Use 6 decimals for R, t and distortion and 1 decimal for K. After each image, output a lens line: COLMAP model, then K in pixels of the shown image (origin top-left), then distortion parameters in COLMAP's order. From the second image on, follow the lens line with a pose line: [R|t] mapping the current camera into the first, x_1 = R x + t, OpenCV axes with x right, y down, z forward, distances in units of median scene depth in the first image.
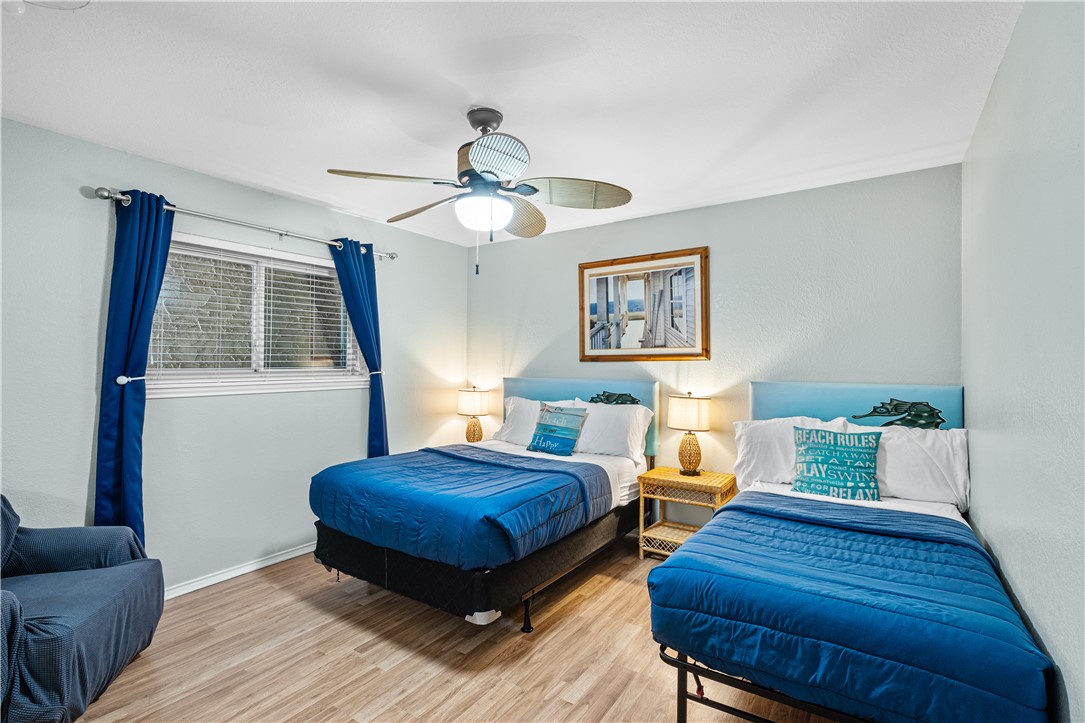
lens RADIAL K [[500.6, 0, 539.4], [0, 500.6, 359.9], [0, 0, 1]] dist [-0.010789, 0.001190]
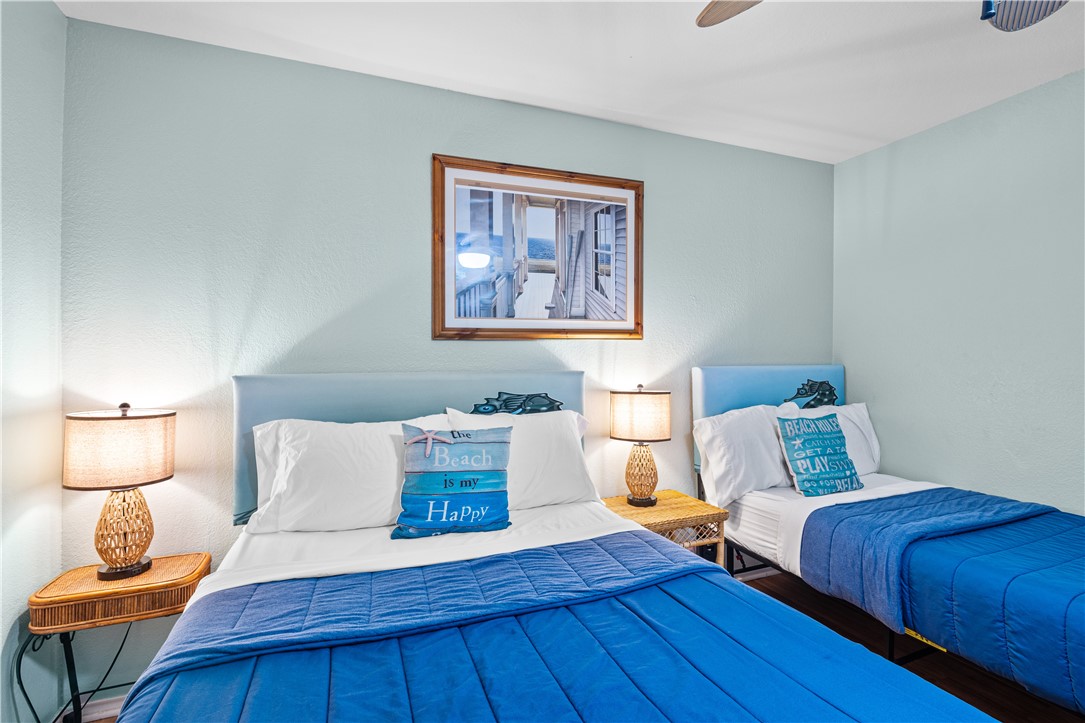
lens RADIAL K [[500.6, 0, 543.3], [0, 500.6, 354.1], [0, 0, 1]] dist [-0.010789, 0.001190]
pose [[0.556116, 0.003155, 0.831099, -0.322496], [0.001177, 0.999989, -0.004583, 0.023555], [-0.831104, 0.003527, 0.556106, 0.675715]]
